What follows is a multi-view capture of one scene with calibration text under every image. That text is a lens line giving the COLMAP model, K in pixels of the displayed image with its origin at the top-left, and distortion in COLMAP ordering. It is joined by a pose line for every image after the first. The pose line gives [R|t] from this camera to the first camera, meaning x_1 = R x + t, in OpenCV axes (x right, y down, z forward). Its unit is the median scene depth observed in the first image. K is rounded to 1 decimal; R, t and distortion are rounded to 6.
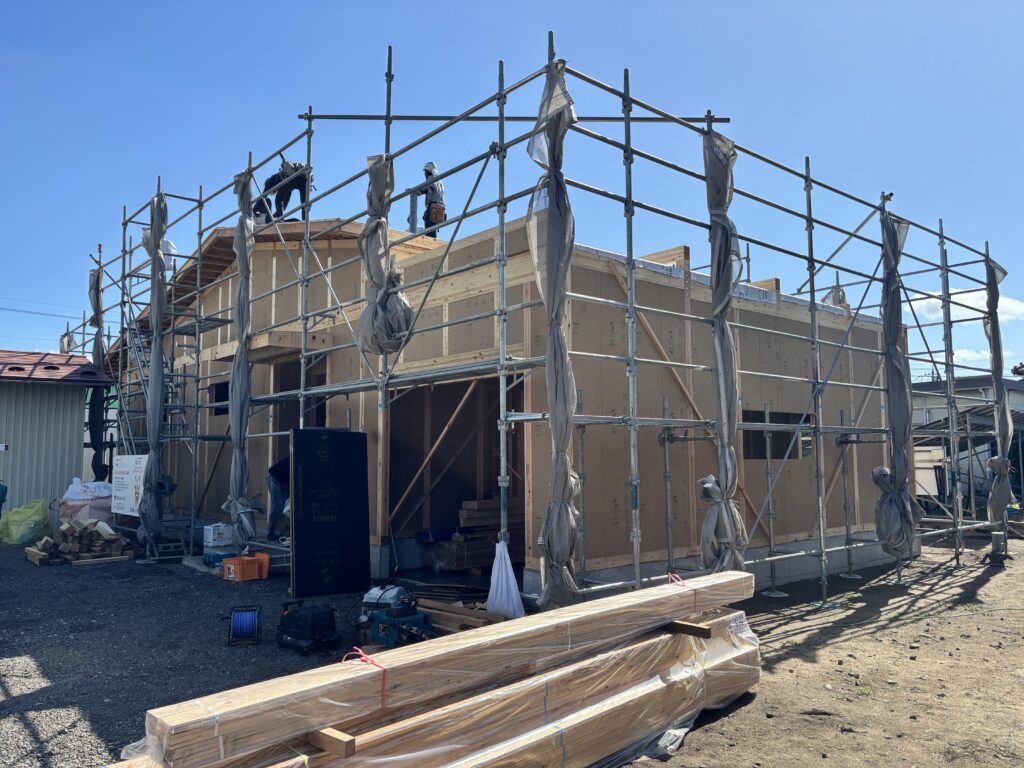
lens RADIAL K [[771.0, 0, 517.4], [0, 771.0, 392.9], [0, 0, 1]] dist [0.030768, -0.026247]
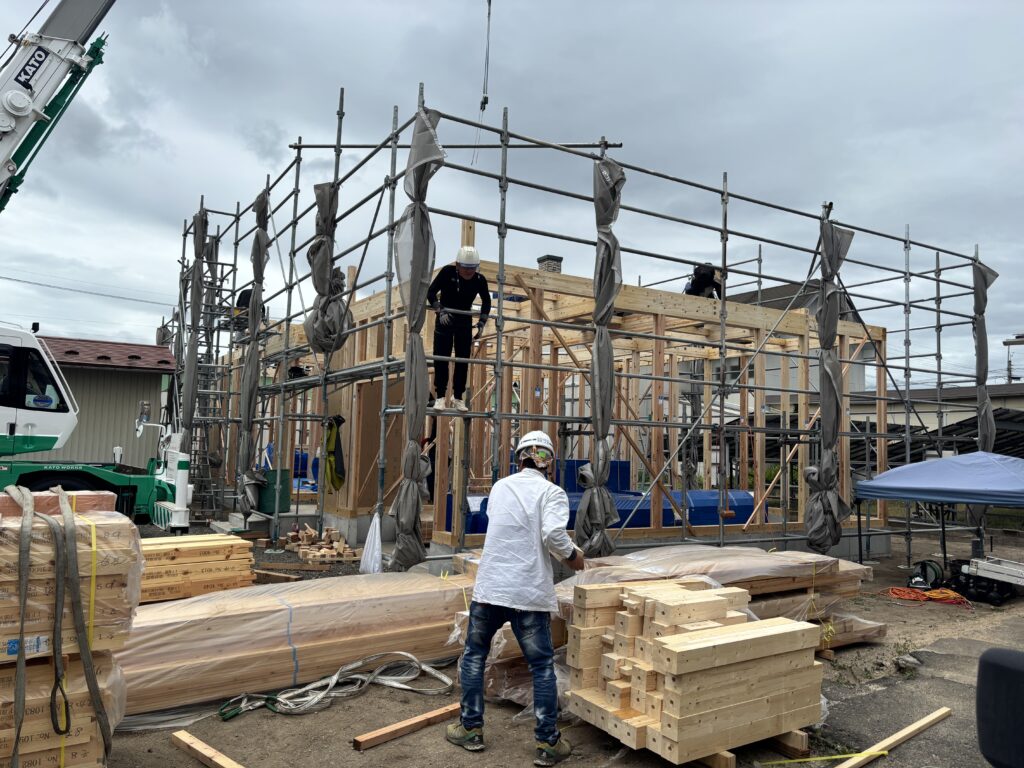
lens RADIAL K [[771.0, 0, 517.0], [0, 771.0, 390.7], [0, 0, 1]] dist [0.030768, -0.026247]
pose [[0.986008, 0.023146, -0.165081, 0.312300], [-0.021830, 0.999714, 0.009785, -0.010222], [0.165261, -0.006045, 0.986231, -0.113130]]
